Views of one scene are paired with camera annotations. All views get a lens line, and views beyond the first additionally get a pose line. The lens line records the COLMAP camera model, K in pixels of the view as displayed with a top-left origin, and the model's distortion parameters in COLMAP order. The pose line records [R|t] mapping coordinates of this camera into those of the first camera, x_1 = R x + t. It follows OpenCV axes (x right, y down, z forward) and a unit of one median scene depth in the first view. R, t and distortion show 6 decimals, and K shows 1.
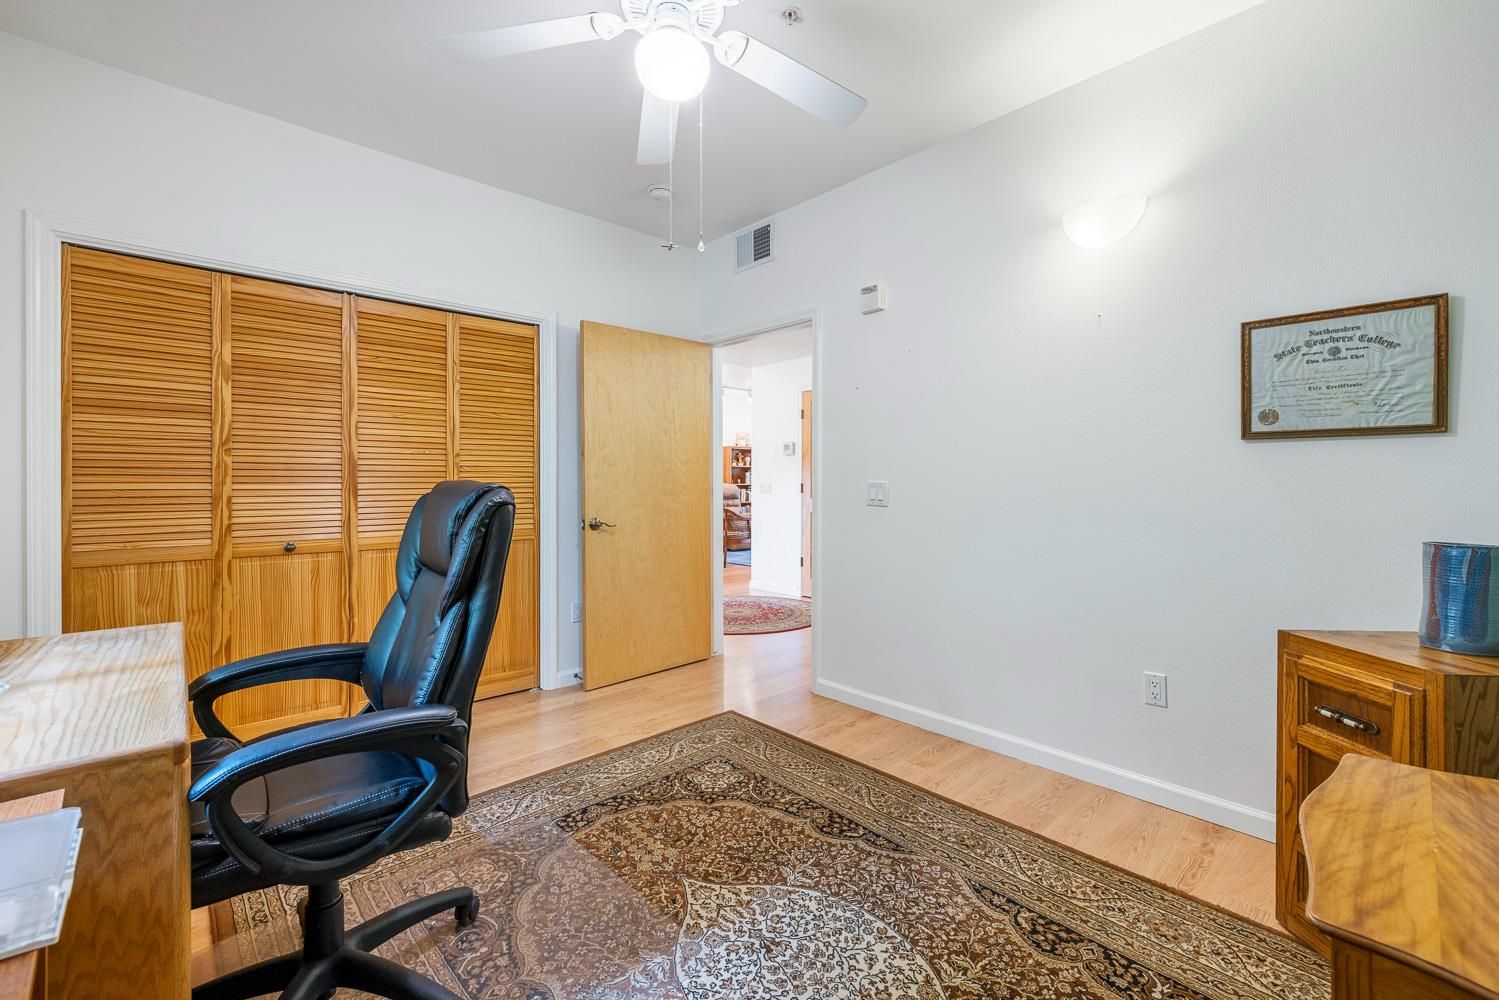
lens RADIAL K [[635.8, 0, 748.9], [0, 635.8, 490.5], [0, 0, 1]] dist [0.000802, -0.000500]
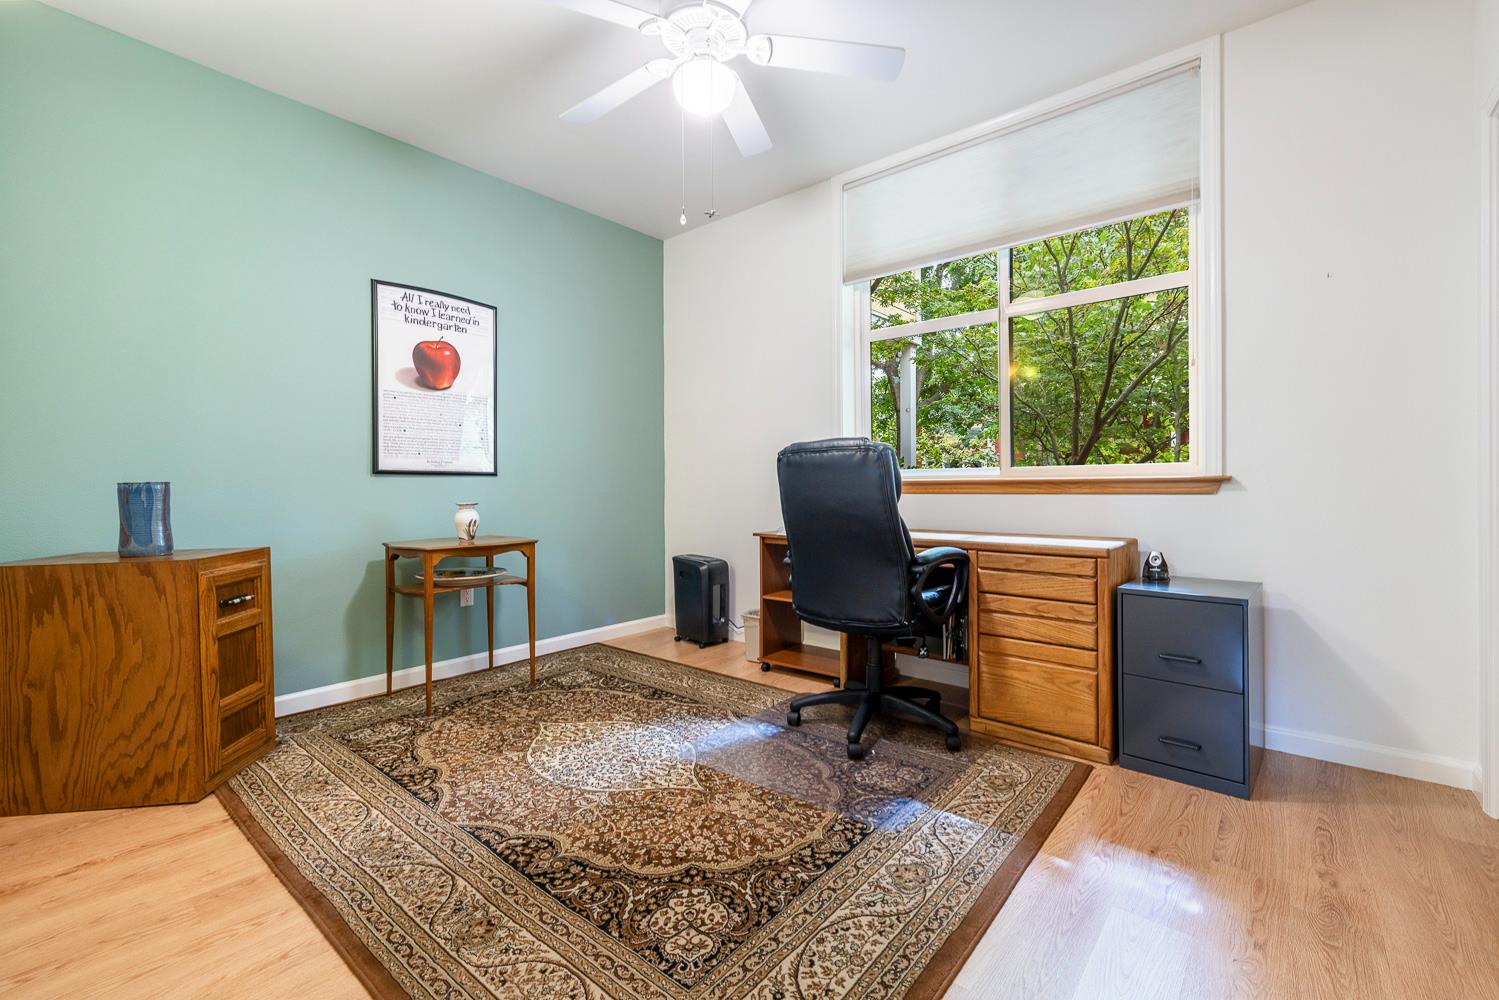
lens RADIAL K [[635.8, 0, 752.8], [0, 635.8, 489.5], [0, 0, 1]] dist [0.000802, -0.000500]
pose [[-0.991681, 0.006958, -0.128534, -0.044853], [0.004560, 0.999810, 0.018939, 0.057980], [0.128641, 0.018196, -0.991524, 1.873313]]
